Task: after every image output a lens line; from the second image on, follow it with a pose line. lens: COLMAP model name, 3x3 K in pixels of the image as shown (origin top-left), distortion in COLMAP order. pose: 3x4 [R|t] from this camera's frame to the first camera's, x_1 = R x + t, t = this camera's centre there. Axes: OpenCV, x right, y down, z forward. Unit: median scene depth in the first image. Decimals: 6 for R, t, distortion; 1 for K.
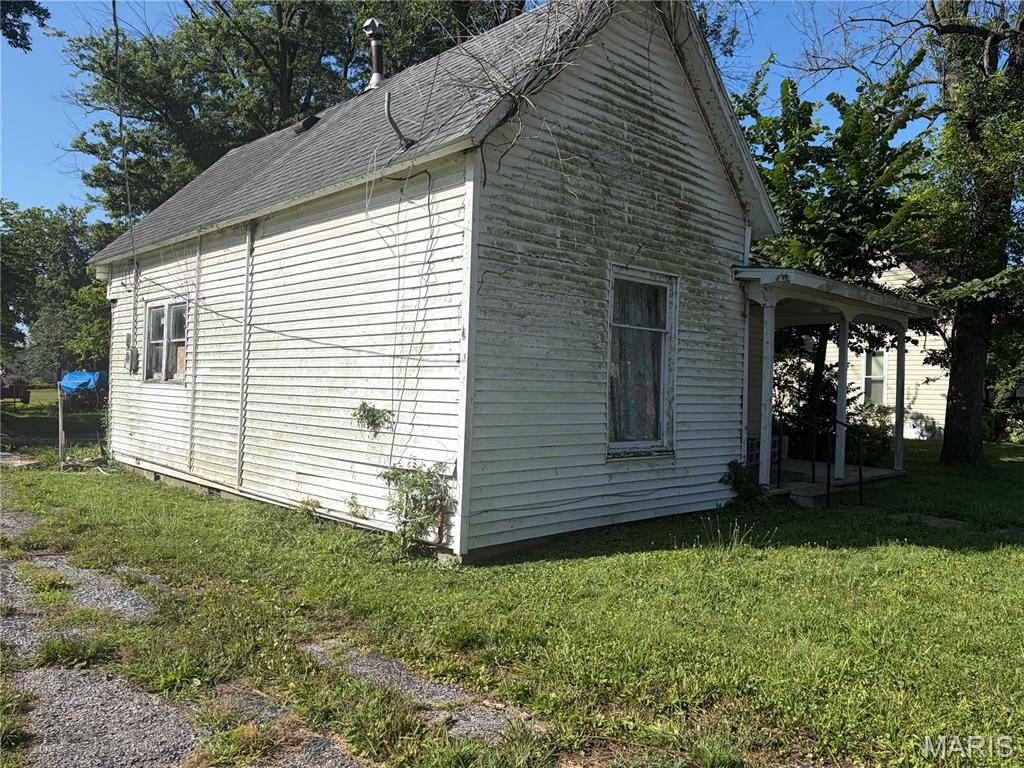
lens RADIAL K [[777.1, 0, 510.0], [0, 777.1, 383.4], [0, 0, 1]] dist [-0.009887, -0.002869]
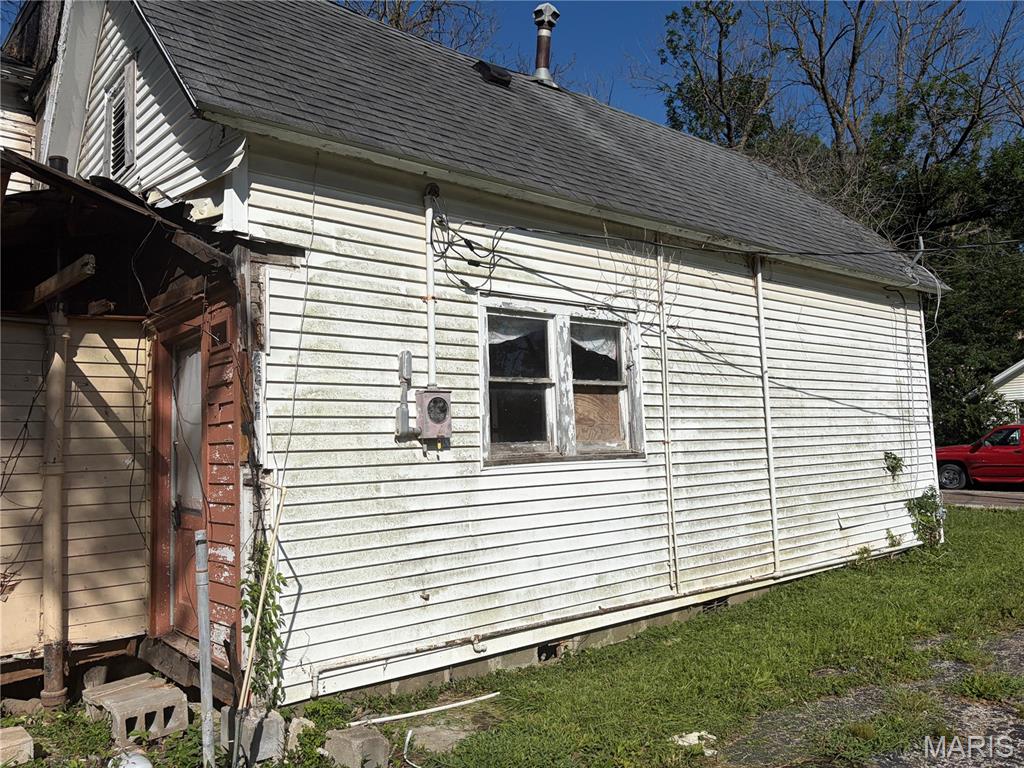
lens RADIAL K [[777.1, 0, 511.3], [0, 777.1, 387.1], [0, 0, 1]] dist [-0.009887, -0.002869]
pose [[0.073490, 0.062687, 0.995324, -1.277732], [0.043537, 0.996869, -0.065999, -0.022068], [-0.996345, 0.048184, 0.070531, 1.296991]]
